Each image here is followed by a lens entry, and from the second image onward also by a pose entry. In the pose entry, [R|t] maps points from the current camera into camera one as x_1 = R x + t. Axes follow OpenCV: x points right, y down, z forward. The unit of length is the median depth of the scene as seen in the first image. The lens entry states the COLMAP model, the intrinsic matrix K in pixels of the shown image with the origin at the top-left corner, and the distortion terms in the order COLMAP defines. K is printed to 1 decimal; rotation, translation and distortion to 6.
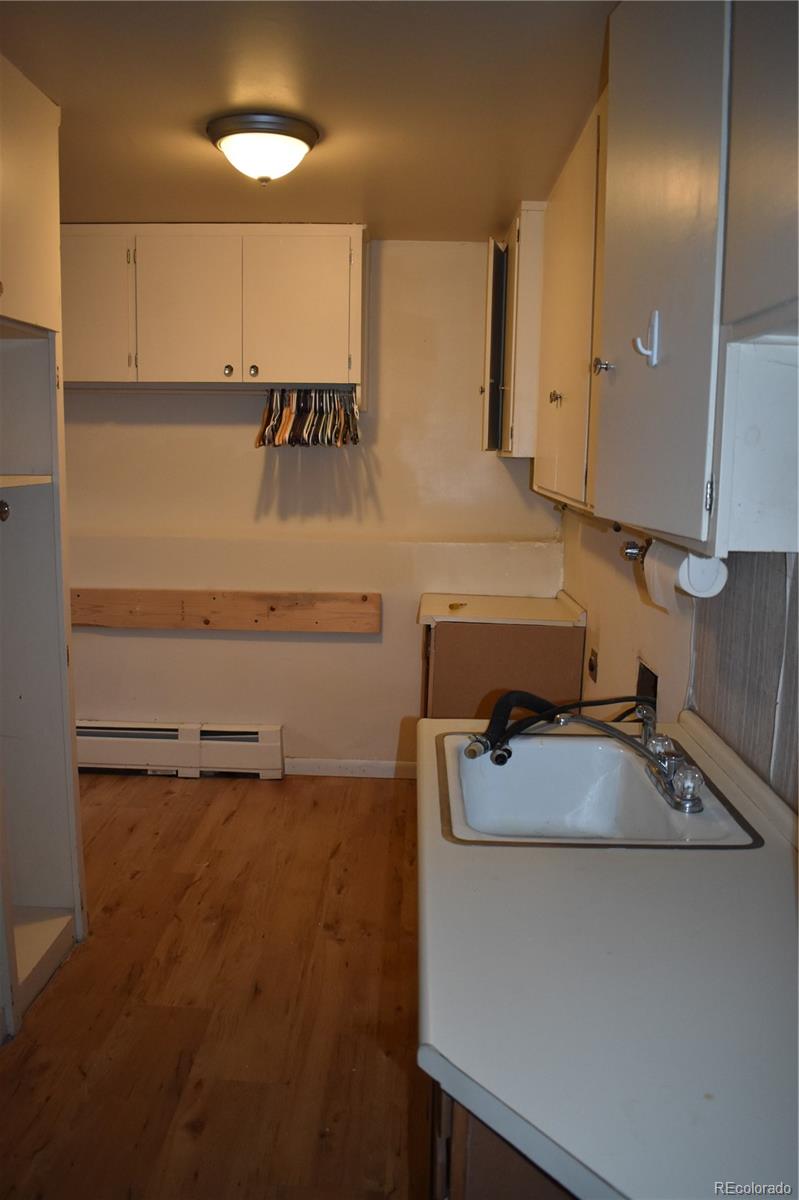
lens RADIAL K [[936.2, 0, 399.0], [0, 936.2, 600.3], [0, 0, 1]] dist [-0.099964, 0.020859]
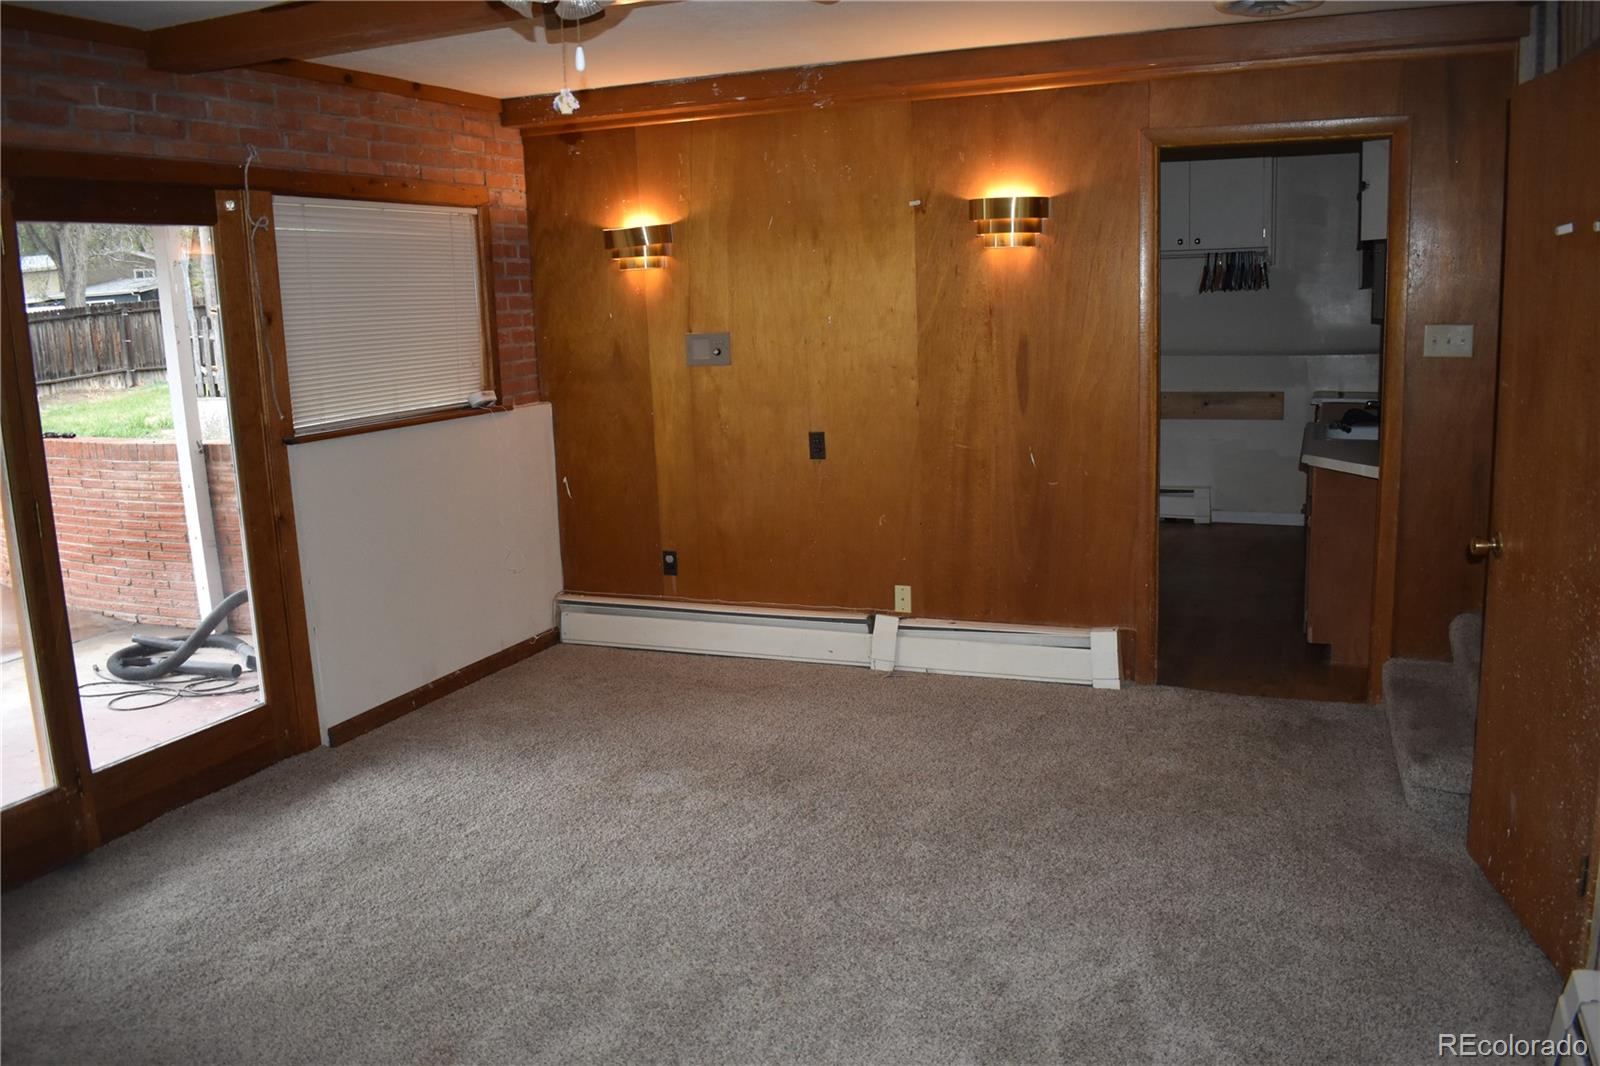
lens RADIAL K [[1248.3, 0, 804.4], [0, 1248.3, 534.6], [0, 0, 1]] dist [-0.099964, 0.020859]
pose [[0.918930, 0.022293, -0.393791, 0.051071], [0.020055, 0.994469, 0.103098, 0.001609], [0.393911, -0.102637, 0.913400, -1.058625]]
